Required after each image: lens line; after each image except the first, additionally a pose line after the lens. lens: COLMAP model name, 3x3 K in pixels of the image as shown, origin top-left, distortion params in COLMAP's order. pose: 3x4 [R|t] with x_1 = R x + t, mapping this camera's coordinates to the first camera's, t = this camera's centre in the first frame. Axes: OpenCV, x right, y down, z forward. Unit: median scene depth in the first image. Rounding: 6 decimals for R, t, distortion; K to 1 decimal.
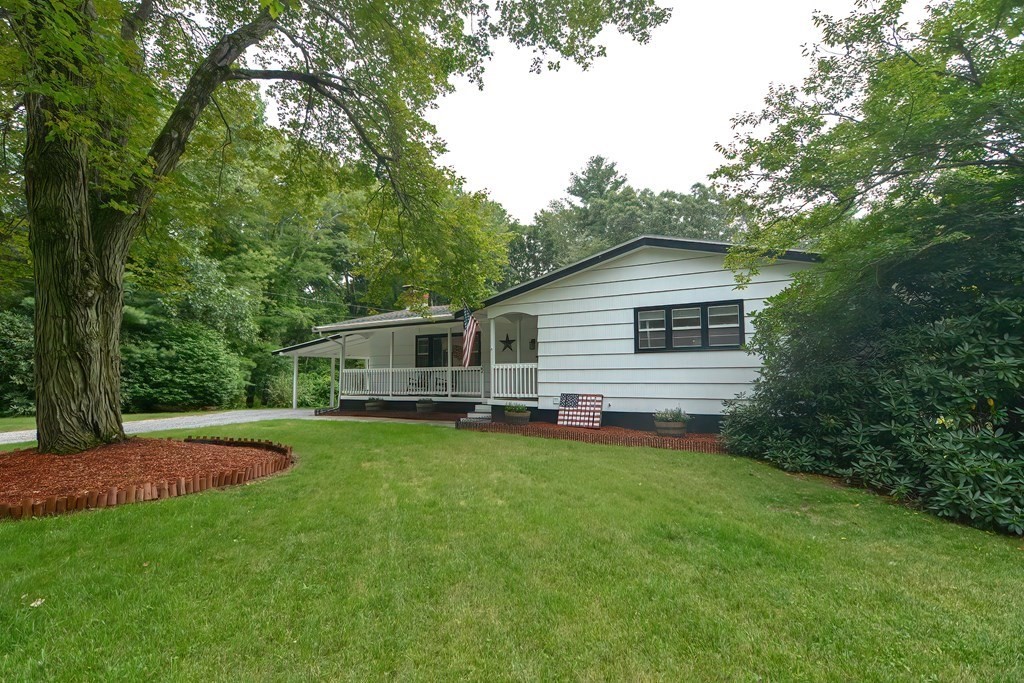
lens RADIAL K [[498.4, 0, 510.7], [0, 498.4, 339.7], [0, 0, 1]] dist [0.002047, 0.000181]
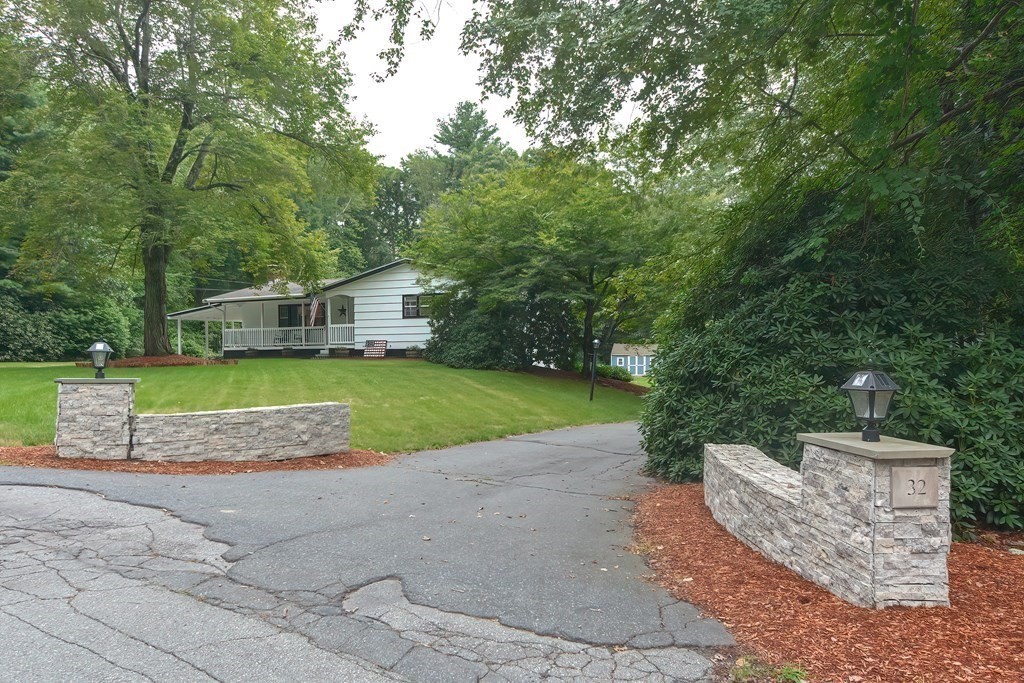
lens RADIAL K [[687.2, 0, 515.1], [0, 687.2, 346.3], [0, 0, 1]] dist [0.003067, 0.000553]
pose [[0.985317, -0.009654, 0.170462, 0.168385], [-0.003580, 0.997013, 0.077157, -0.054342], [-0.170698, -0.076634, 0.982339, -1.269603]]
